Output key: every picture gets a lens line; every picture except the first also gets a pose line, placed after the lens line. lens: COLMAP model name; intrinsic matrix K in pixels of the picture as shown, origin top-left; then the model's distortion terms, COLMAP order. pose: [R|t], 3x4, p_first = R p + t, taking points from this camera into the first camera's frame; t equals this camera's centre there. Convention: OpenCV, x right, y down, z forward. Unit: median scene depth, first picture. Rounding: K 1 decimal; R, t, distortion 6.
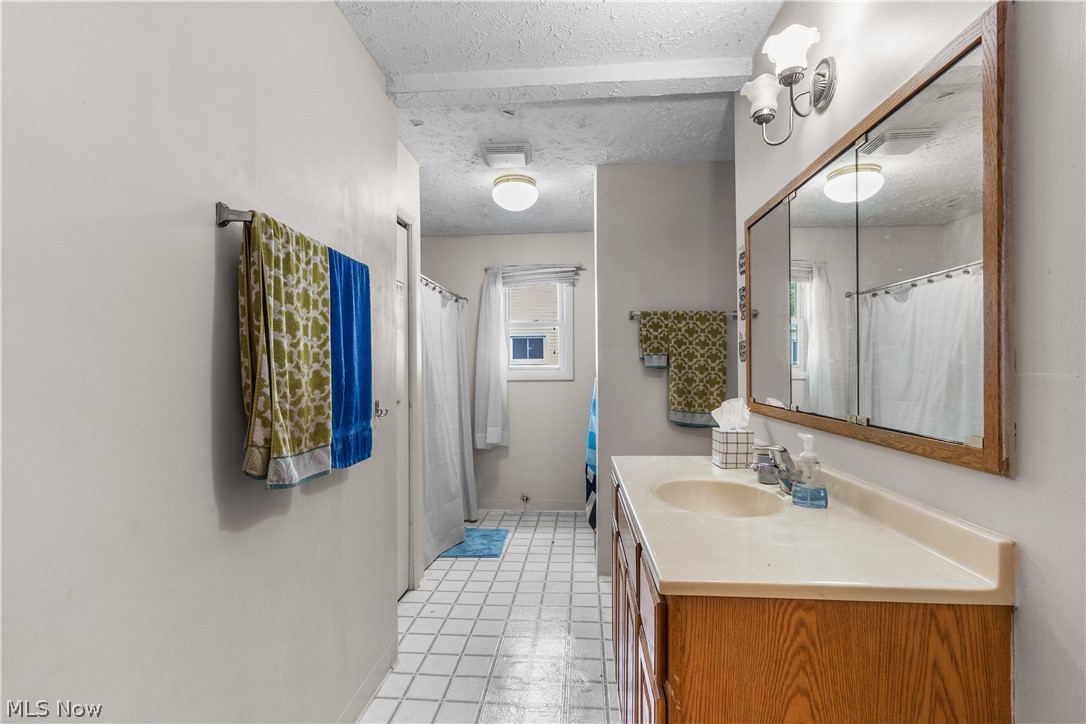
lens RADIAL K [[503.5, 0, 540.3], [0, 503.5, 371.6], [0, 0, 1]] dist [-0.000990, 0.000118]
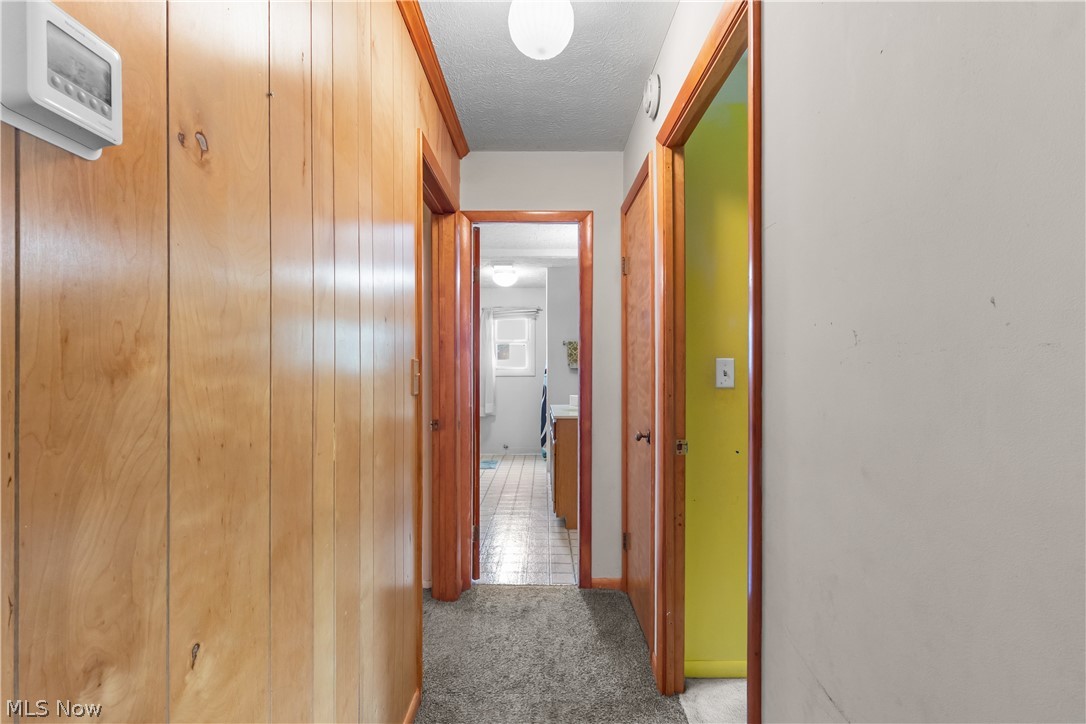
lens RADIAL K [[503.5, 0, 540.3], [0, 503.5, 371.6], [0, 0, 1]] dist [-0.000990, 0.000118]
pose [[0.997052, 0.005818, 0.076512, -0.047018], [-0.005790, 0.999983, -0.000587, 0.003198], [-0.076514, 0.000142, 0.997068, -0.705458]]
